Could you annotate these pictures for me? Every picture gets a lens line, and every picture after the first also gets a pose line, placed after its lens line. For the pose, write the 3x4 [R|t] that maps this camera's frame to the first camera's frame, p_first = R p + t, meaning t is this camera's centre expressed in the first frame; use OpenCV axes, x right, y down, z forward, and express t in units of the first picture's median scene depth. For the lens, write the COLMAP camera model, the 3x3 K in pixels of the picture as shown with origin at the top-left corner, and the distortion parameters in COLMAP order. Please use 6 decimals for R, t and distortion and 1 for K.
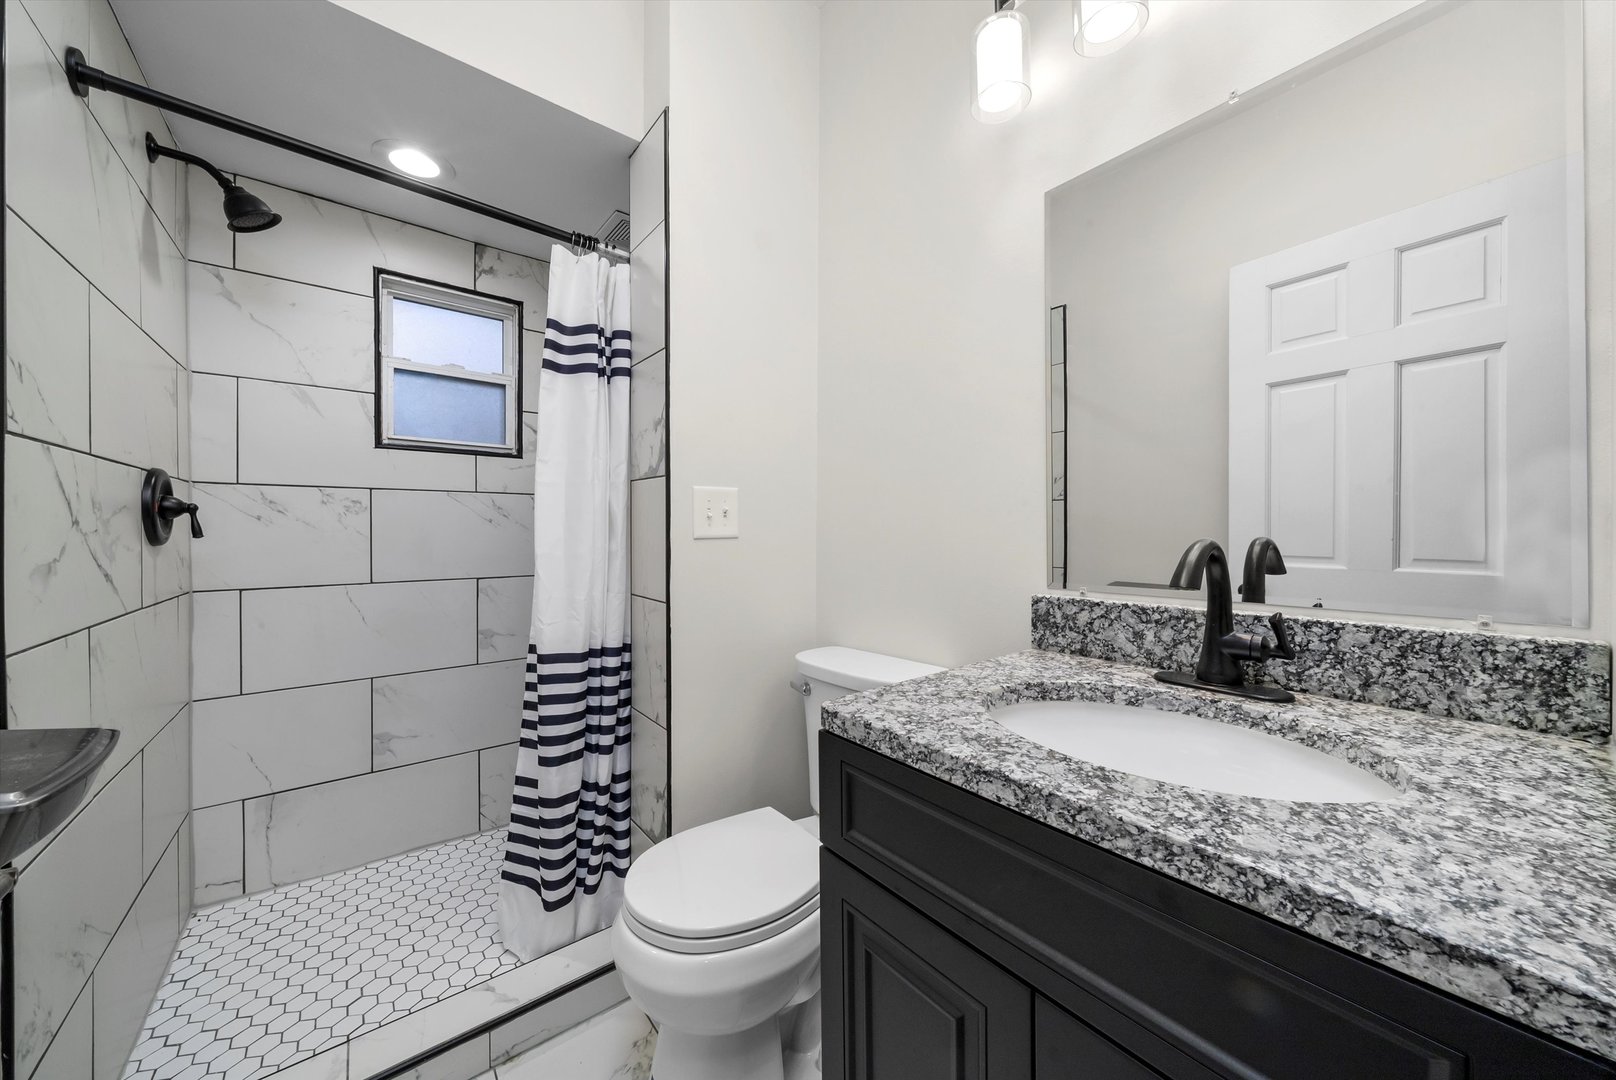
lens RADIAL K [[564.4, 0, 808.0], [0, 564.4, 540.0], [0, 0, 1]] dist [-0.002090, 0.001443]
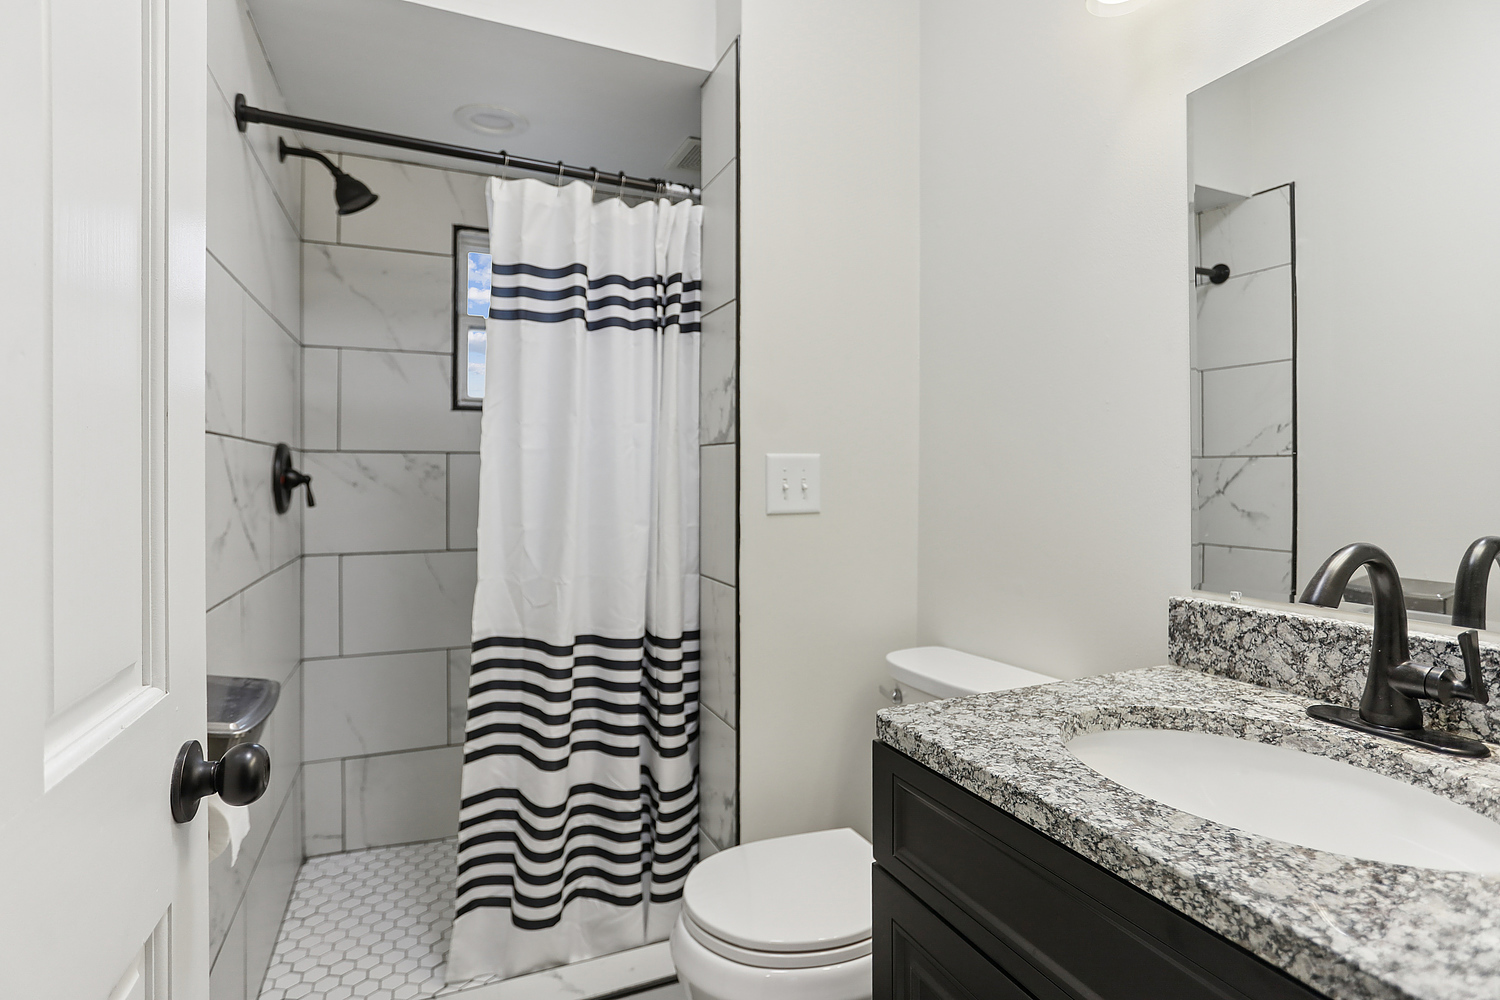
lens RADIAL K [[751.8, 0, 756.5], [0, 751.8, 501.5], [0, 0, 1]] dist [-0.052697, 0.039581]
pose [[0.966448, 0.011186, -0.256618, 0.138798], [-0.008383, 0.999893, 0.012013, -0.062398], [0.256725, -0.009459, 0.966438, -0.218175]]
